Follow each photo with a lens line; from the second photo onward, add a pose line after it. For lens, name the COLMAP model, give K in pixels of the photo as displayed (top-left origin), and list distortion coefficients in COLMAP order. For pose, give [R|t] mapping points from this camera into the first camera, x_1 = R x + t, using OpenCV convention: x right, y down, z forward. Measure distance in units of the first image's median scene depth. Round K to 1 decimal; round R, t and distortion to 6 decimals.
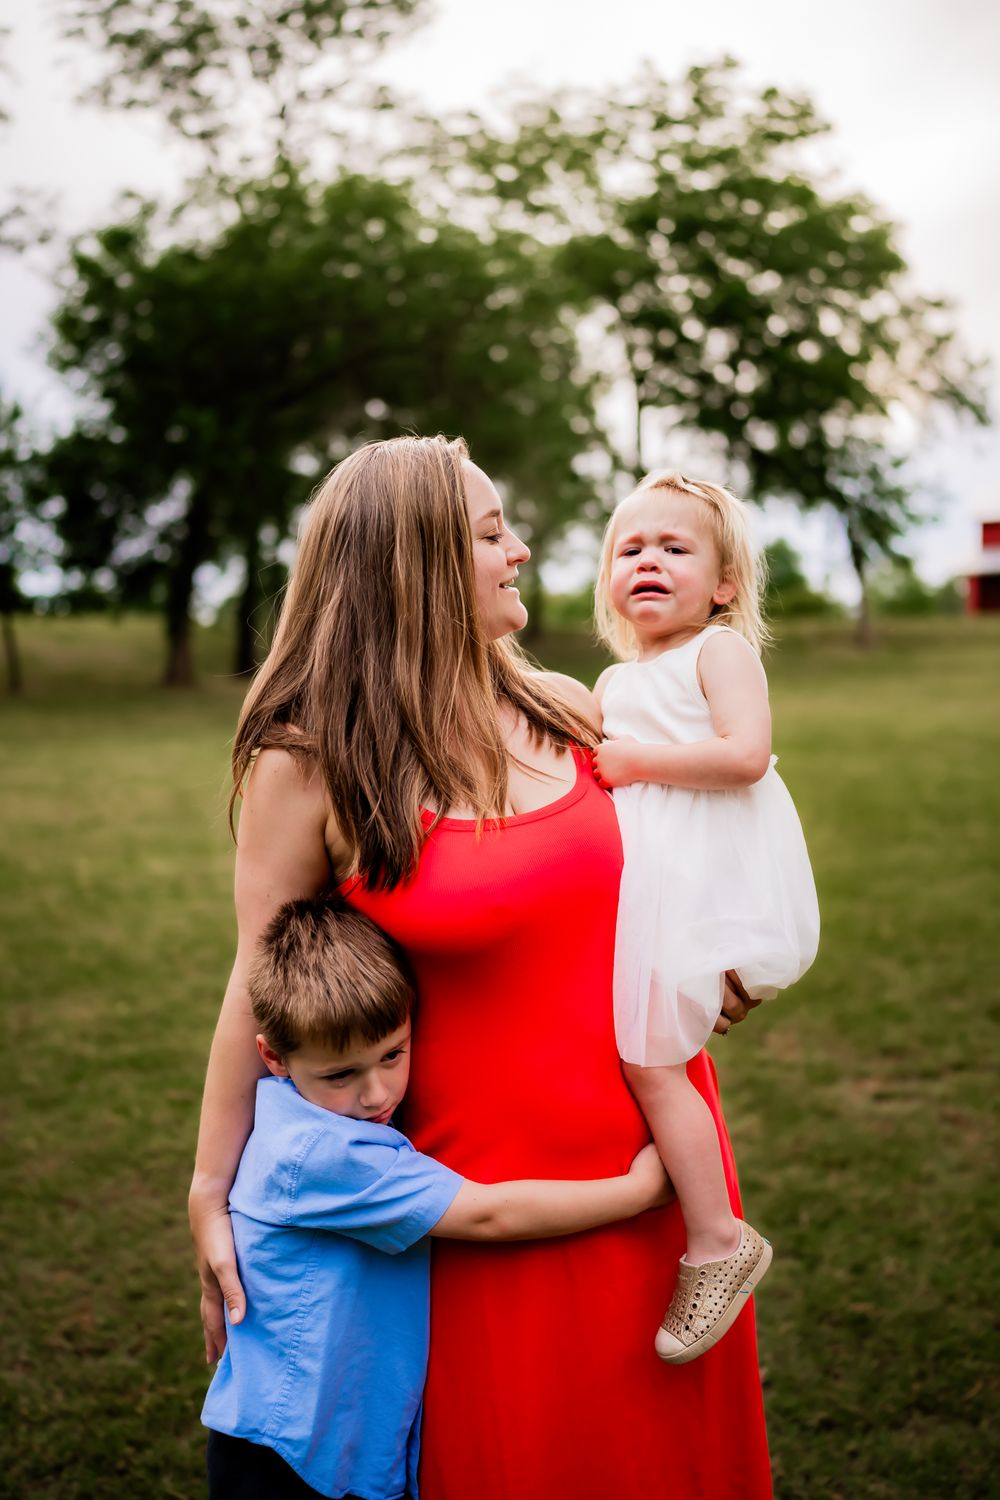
lens RADIAL K [[1450.6, 0, 481.2], [0, 1450.6, 752.2], [0, 0, 1]] dist [-0.048409, 0.154905]
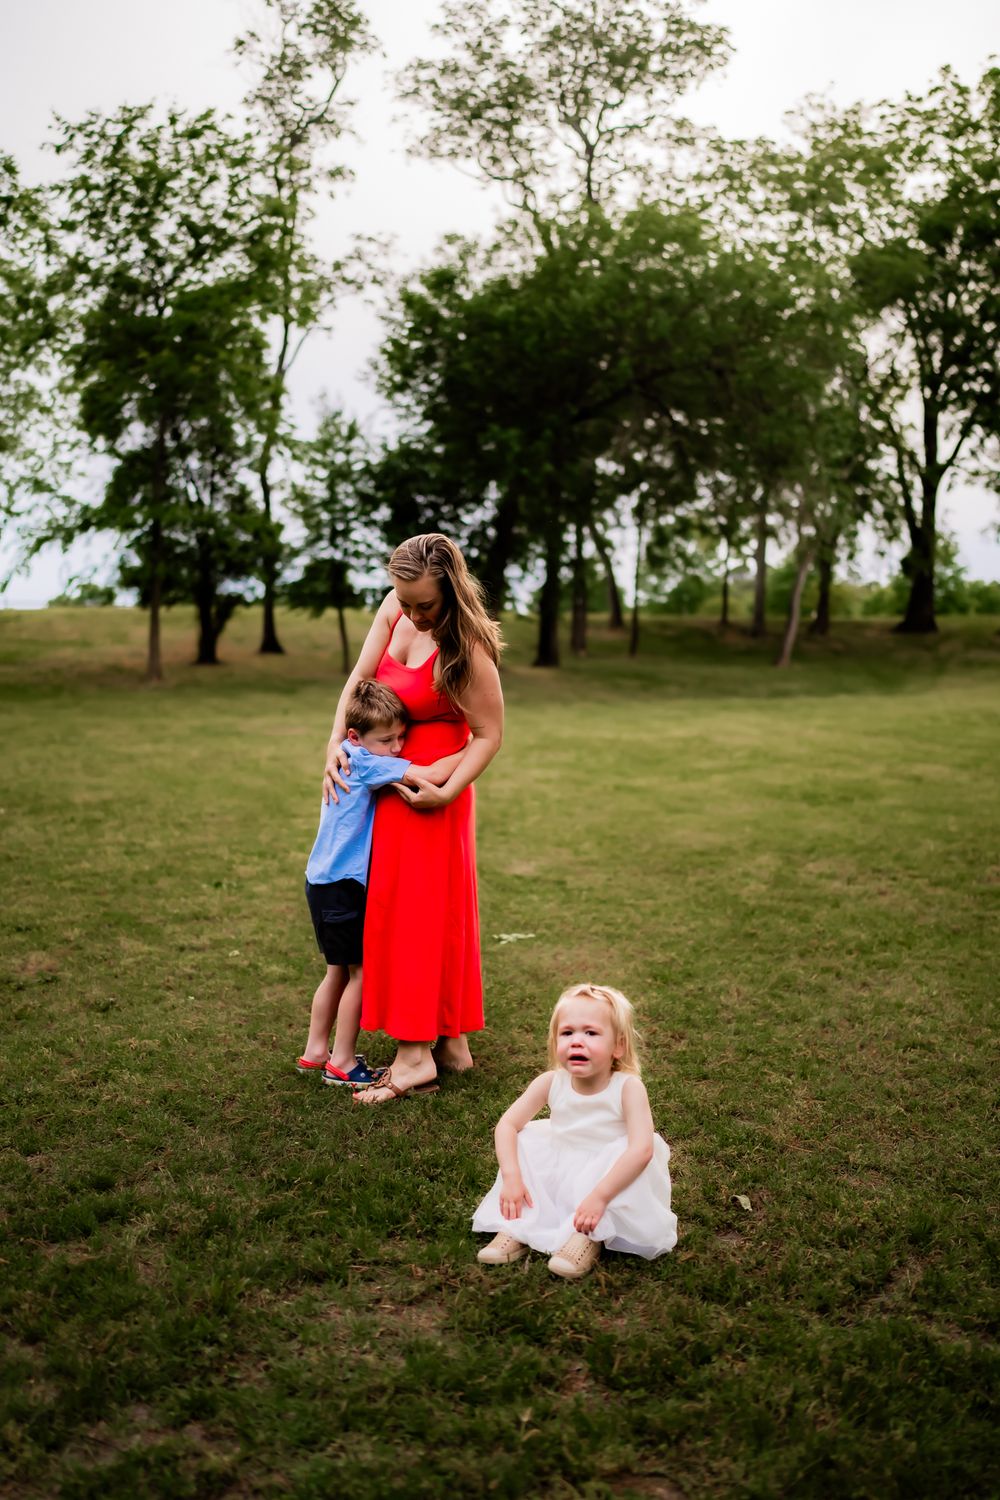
lens RADIAL K [[1457.0, 0, 503.7], [0, 1457.0, 749.0], [0, 0, 1]] dist [-0.045674, 0.174500]
pose [[0.979896, 0.020353, -0.198470, 0.027523], [-0.020342, 0.999791, 0.002098, 0.011070], [0.198471, 0.001982, 0.980105, -0.096070]]
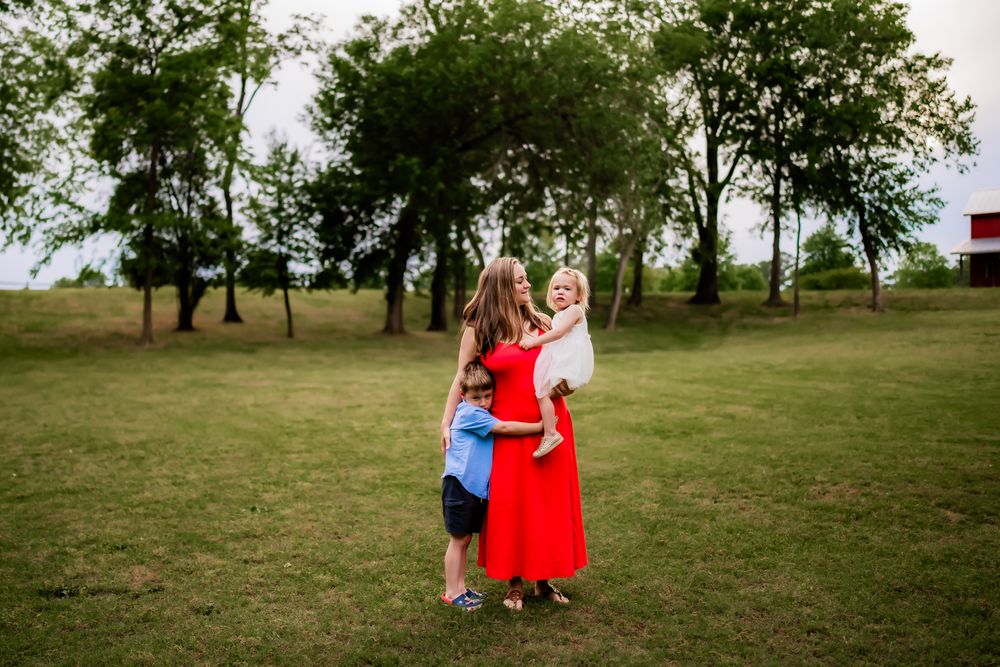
lens RADIAL K [[1081.3, 0, 442.7], [0, 1081.3, 344.0], [0, 0, 1]] dist [-0.052763, 0.193169]
pose [[0.988249, 0.005577, -0.152753, 0.013546], [-0.011824, 0.999129, -0.040018, 0.007808], [0.152397, 0.041354, 0.987454, -0.100646]]
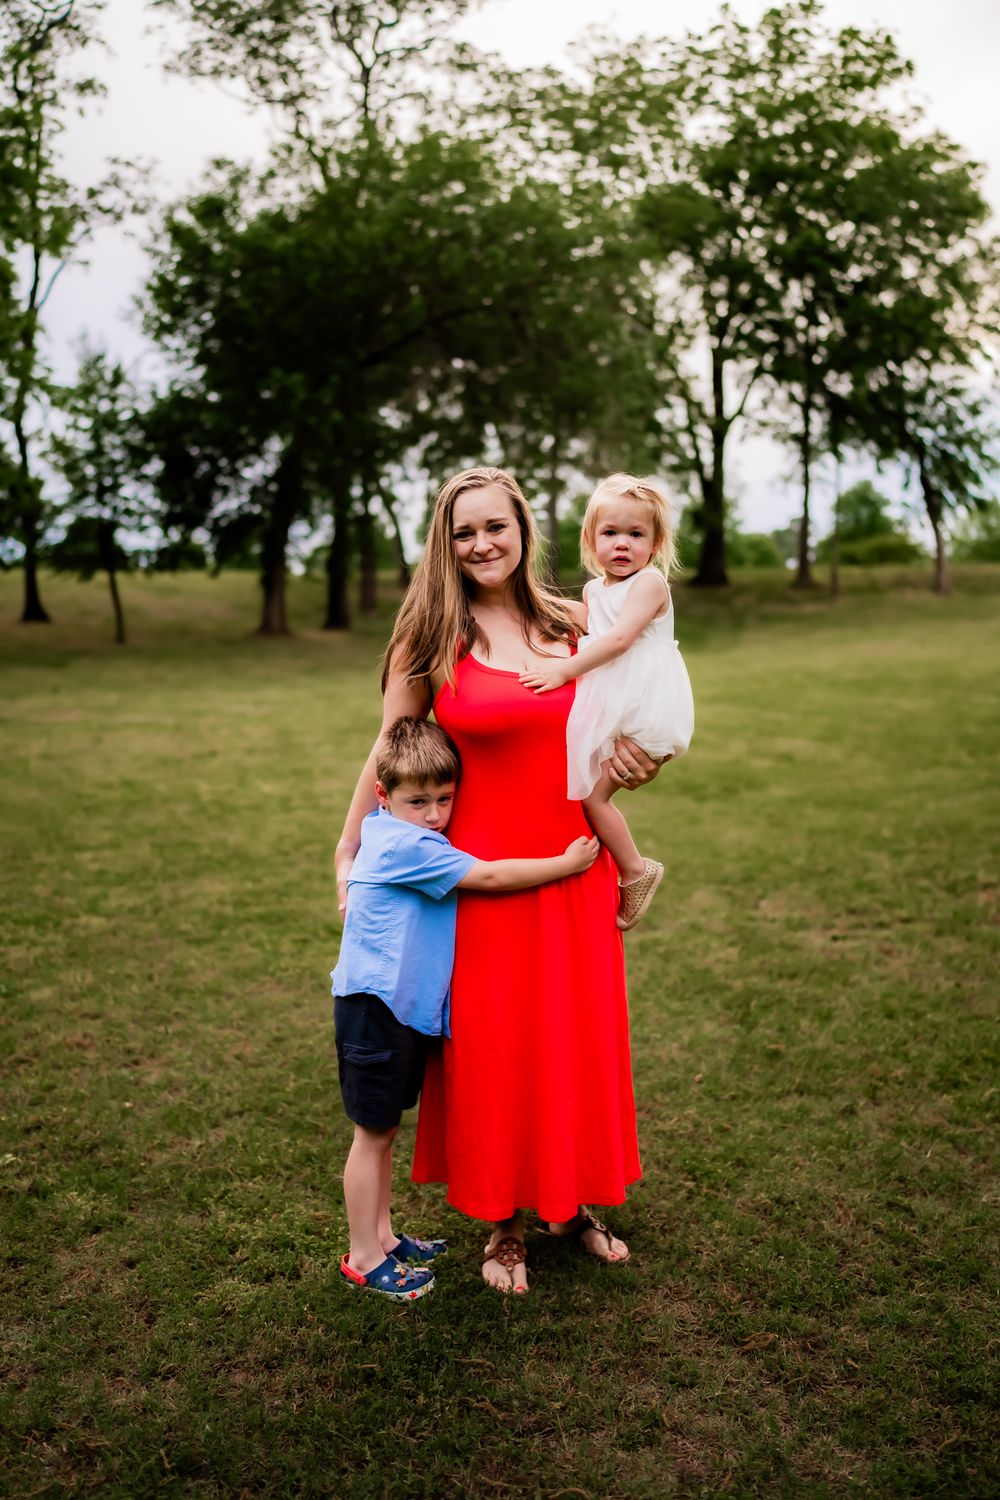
lens RADIAL K [[1447.5, 0, 498.4], [0, 1447.5, 760.8], [0, 0, 1]] dist [-0.050848, 0.181674]
pose [[0.998758, -0.005636, -0.049503, 0.004983], [0.007637, 0.999157, 0.040329, 0.003273], [0.049234, -0.040657, 0.997959, -0.038660]]
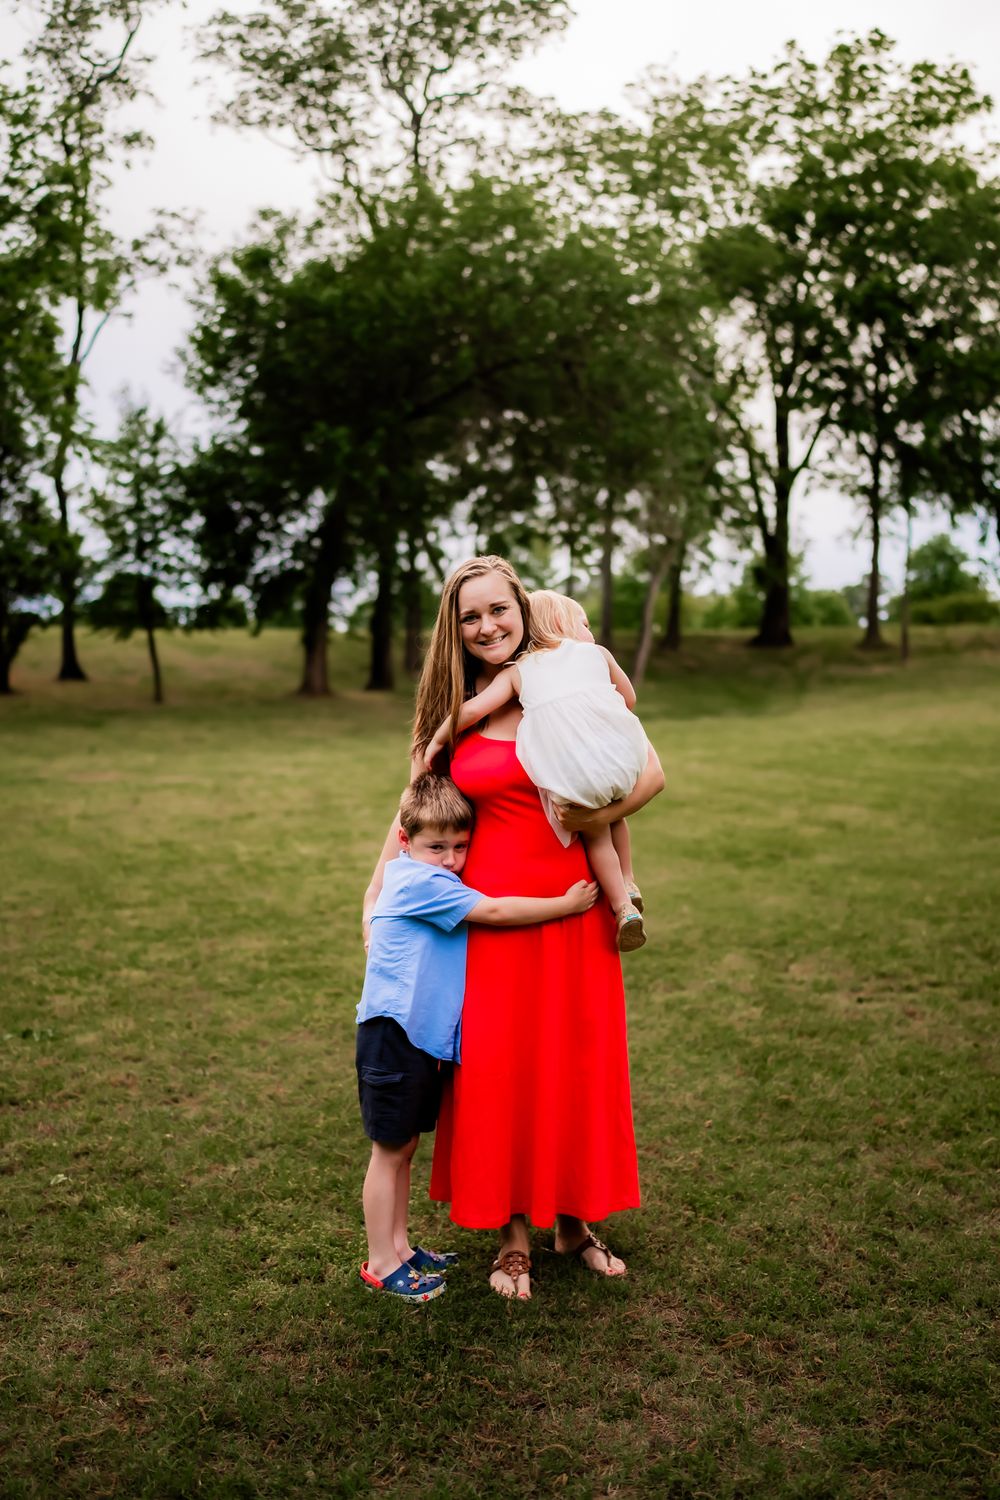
lens RADIAL K [[1533.0, 0, 467.6], [0, 1533.0, 790.0], [0, 0, 1]] dist [-0.052318, 0.184622]
pose [[0.994596, 0.001701, -0.103805, 0.008391], [-0.000189, 0.999894, 0.014573, 0.003699], [0.103819, -0.014475, 0.994491, -0.052652]]
